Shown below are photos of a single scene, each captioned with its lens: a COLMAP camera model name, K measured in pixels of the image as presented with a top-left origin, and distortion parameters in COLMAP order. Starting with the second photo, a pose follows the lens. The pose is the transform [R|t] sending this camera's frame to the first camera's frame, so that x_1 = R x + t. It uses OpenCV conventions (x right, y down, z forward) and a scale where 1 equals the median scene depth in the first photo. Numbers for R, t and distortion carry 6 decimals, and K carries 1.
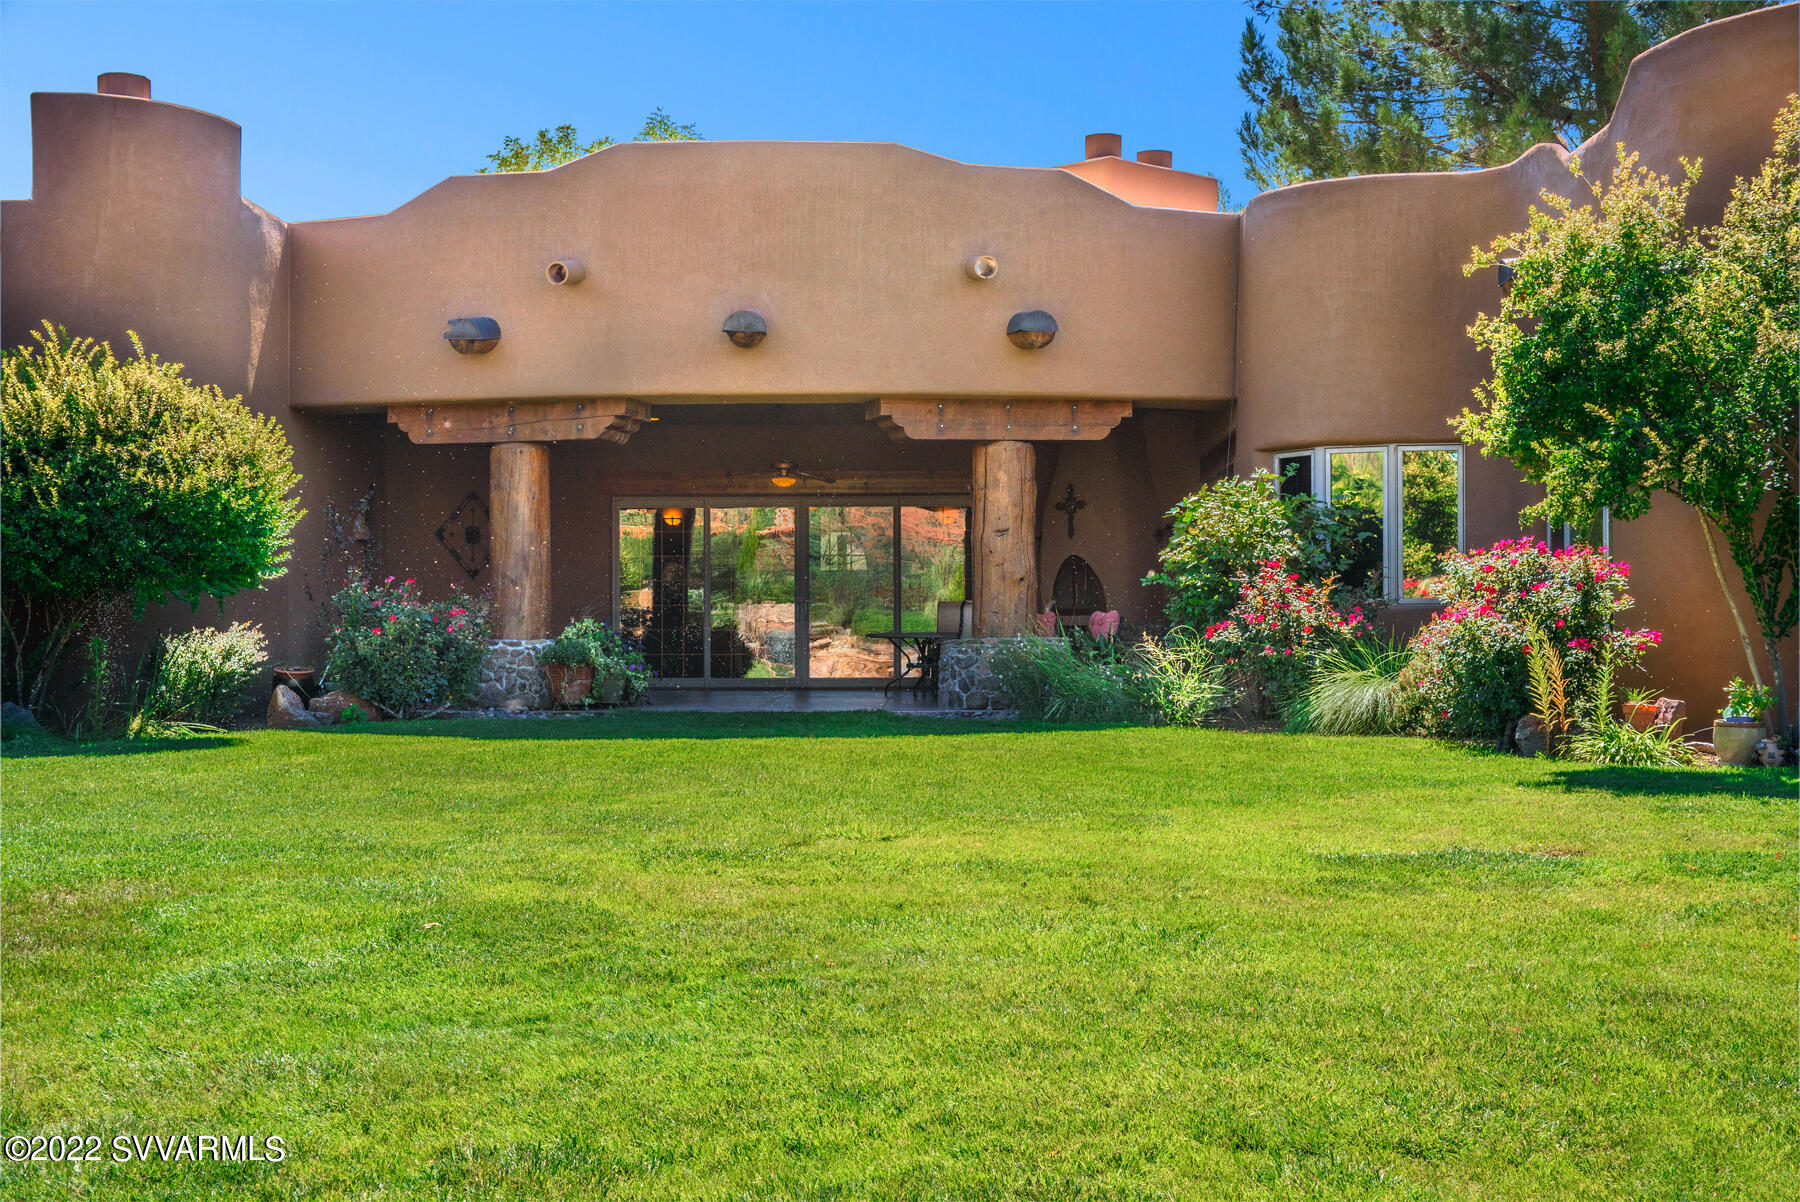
lens RADIAL K [[2419.6, 0, 906.2], [0, 2419.6, 608.2], [0, 0, 1]] dist [0.079339, 0.000000]
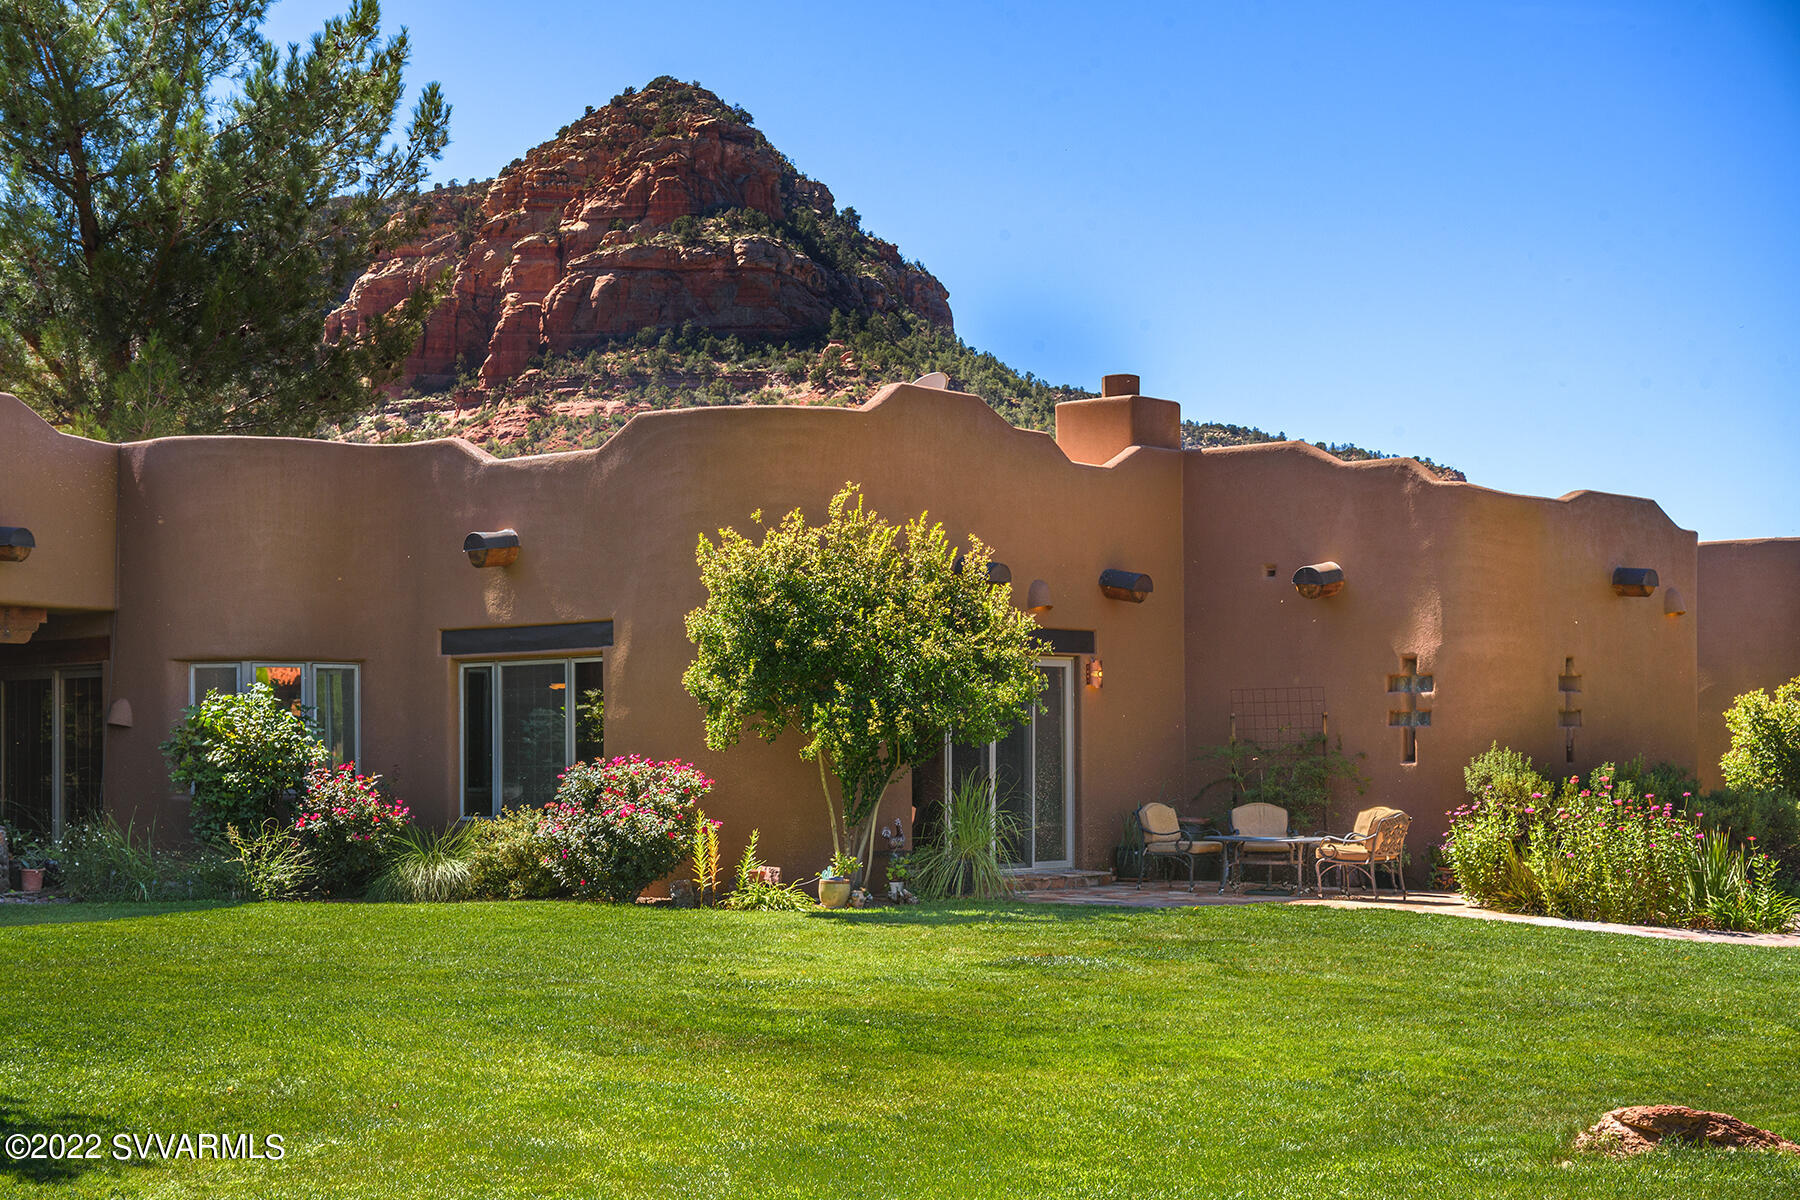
lens RADIAL K [[2740.7, 0, 952.8], [0, 2740.7, 767.1], [0, 0, 1]] dist [0.023880, 0.000000]
pose [[0.635766, -0.001479, 0.771880, -0.706528], [-0.004737, 0.999972, 0.005818, -0.026731], [-0.771867, -0.007355, 0.635741, -0.128000]]
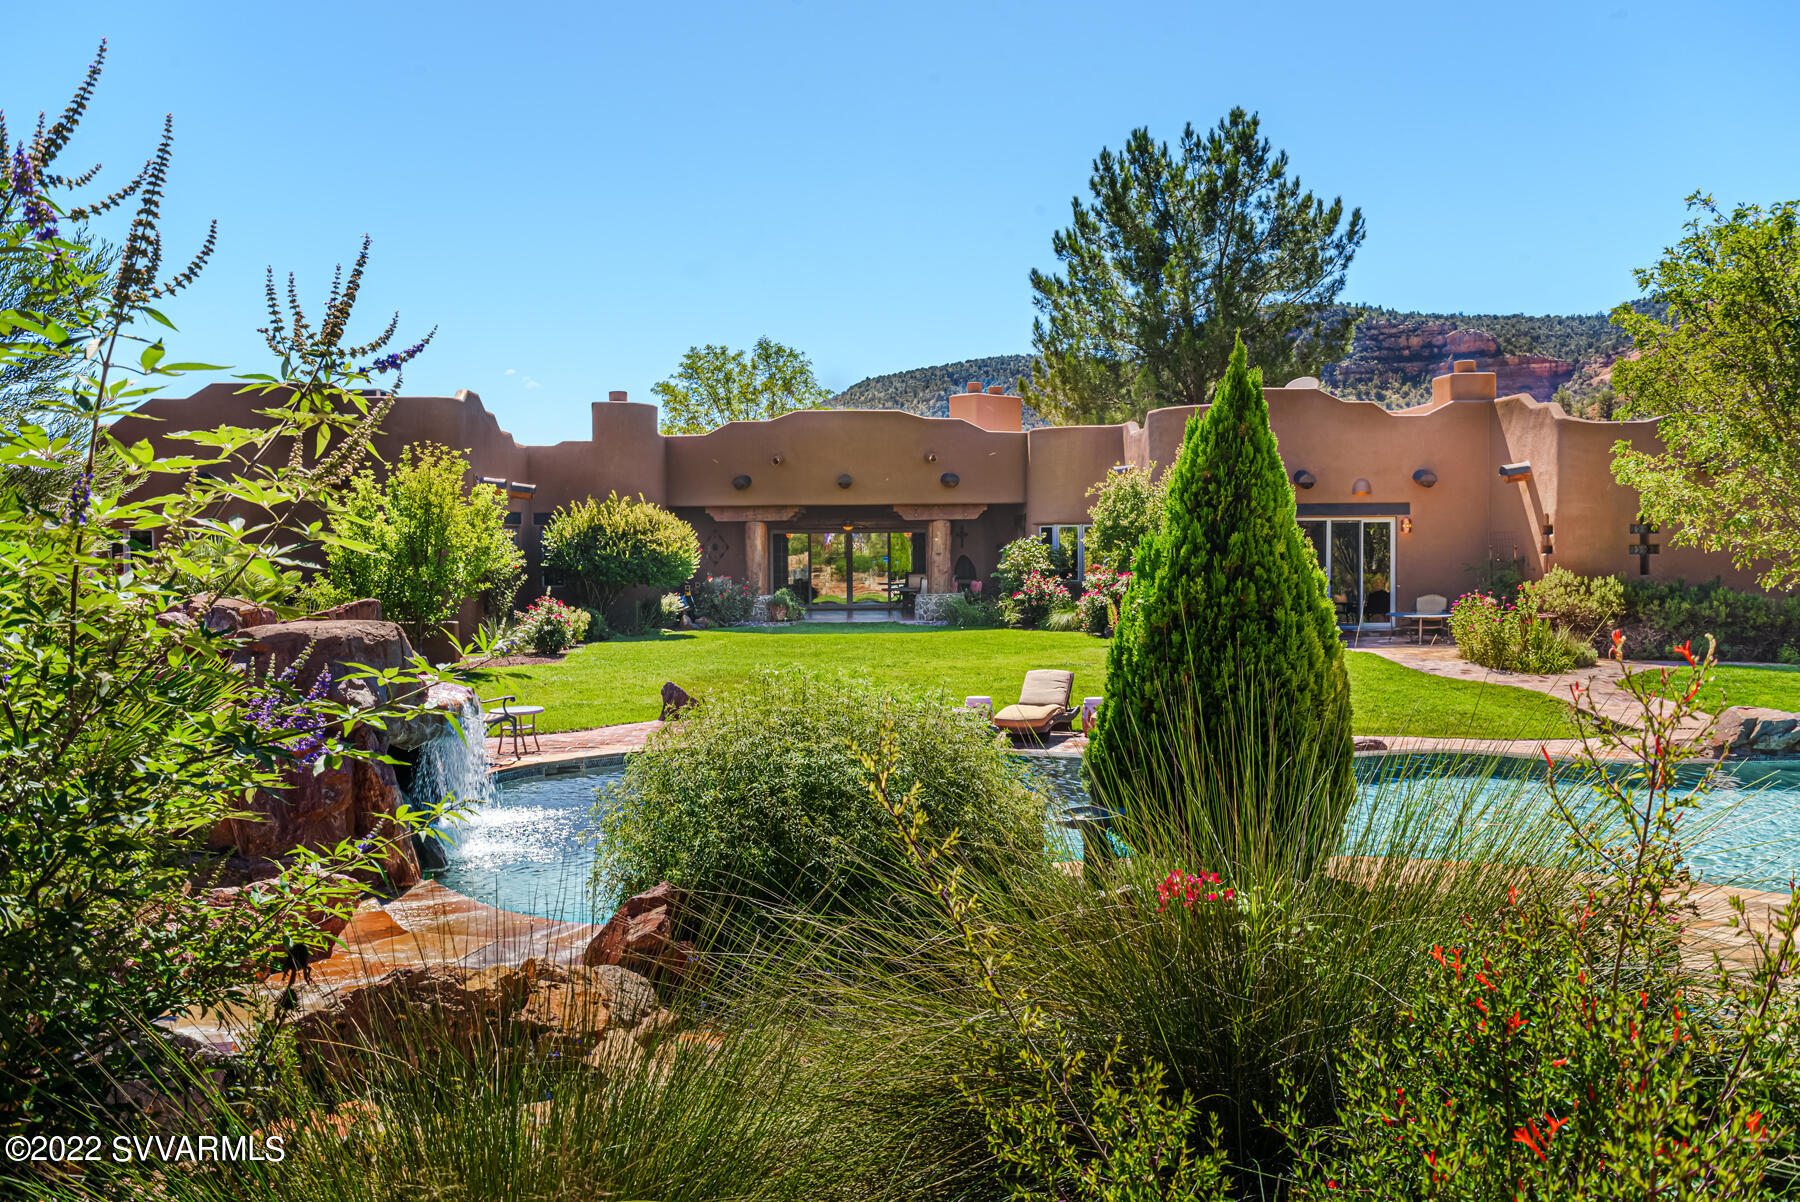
lens RADIAL K [[1678.9, 0, 888.3], [0, 1678.9, 597.4], [0, 0, 1]] dist [-0.032122, 0.000000]
pose [[0.999328, -0.006091, 0.036156, -0.095033], [0.004605, 0.999147, 0.041045, -0.068956], [-0.036375, -0.040851, 0.998503, -0.967843]]
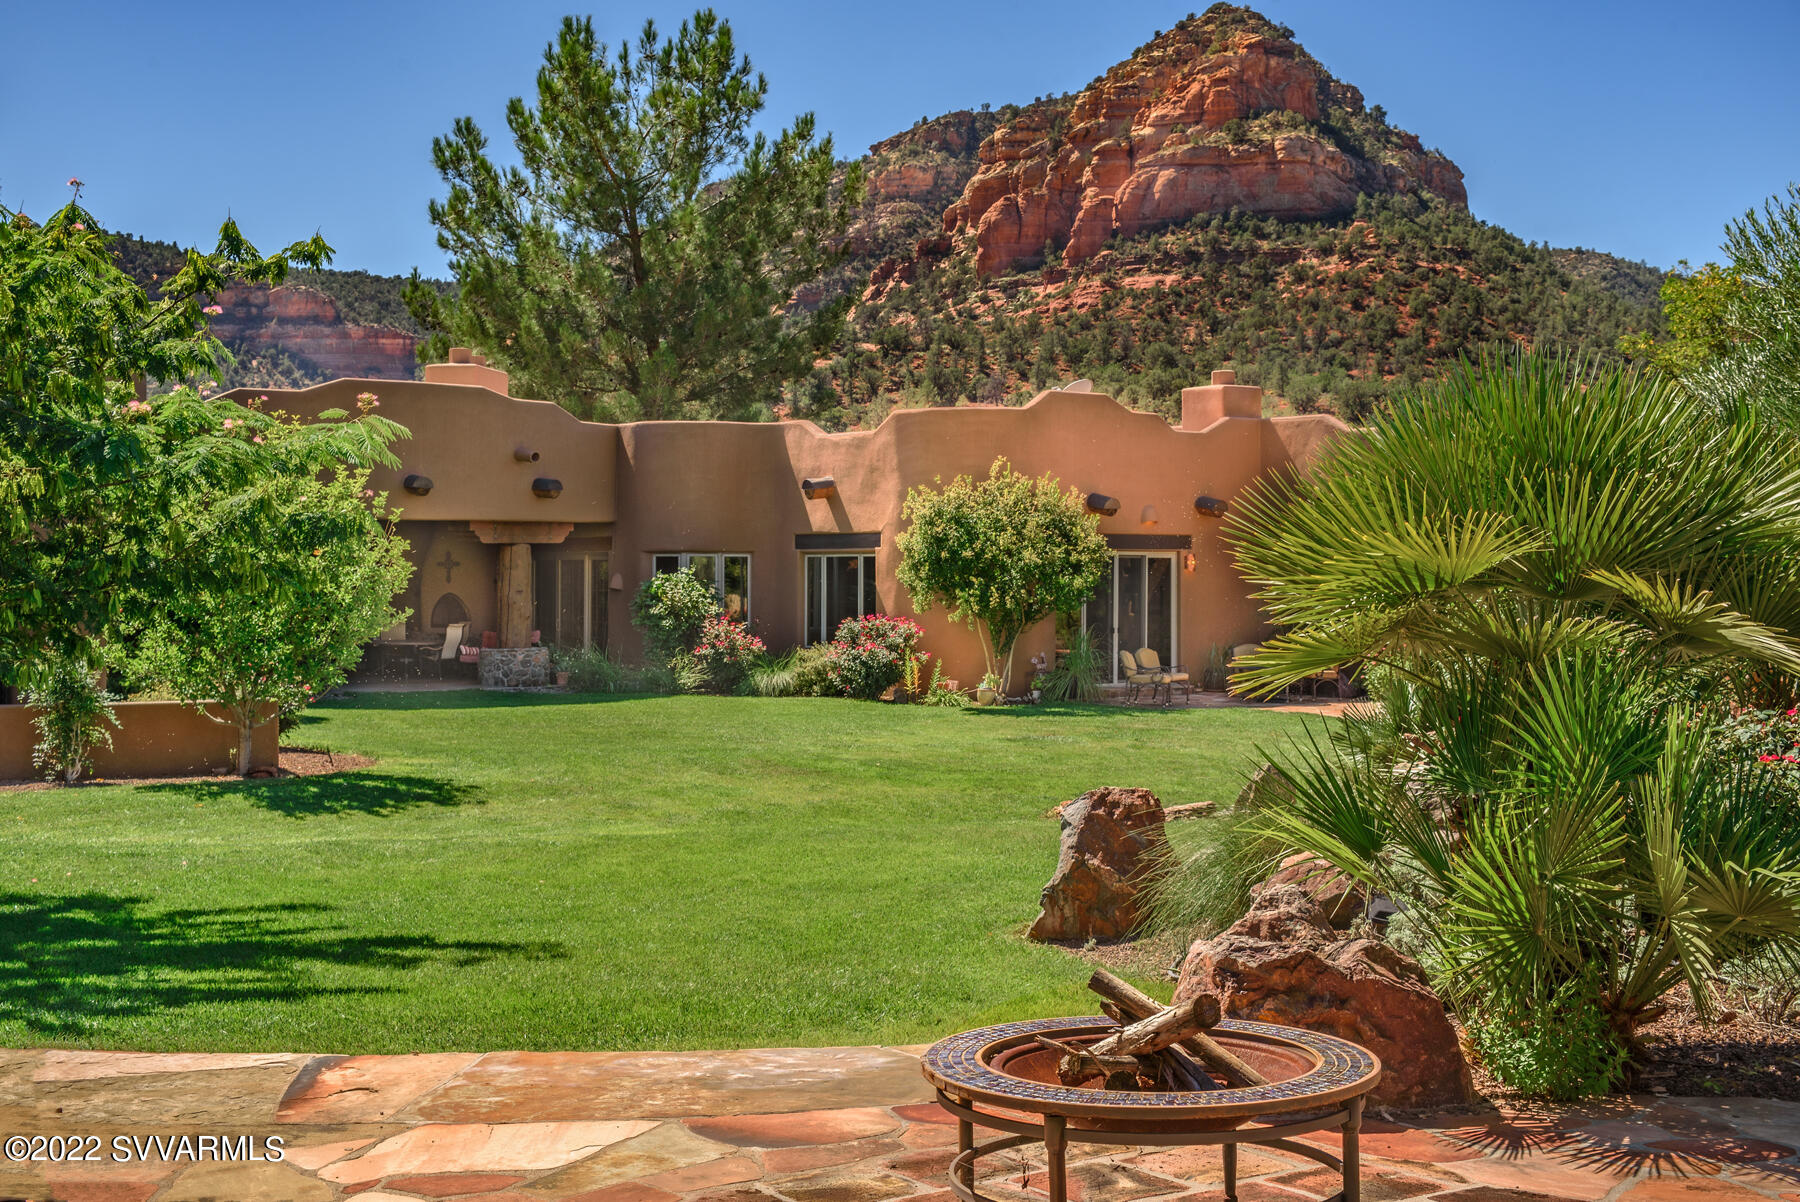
lens RADIAL K [[2315.3, 0, 922.5], [0, 2315.3, 531.8], [0, 0, 1]] dist [0.028825, 0.000000]
pose [[0.798699, 0.016494, 0.601505, -0.910508], [-0.011886, 0.999862, -0.011635, -0.070165], [-0.601614, 0.002144, 0.798784, -0.721043]]
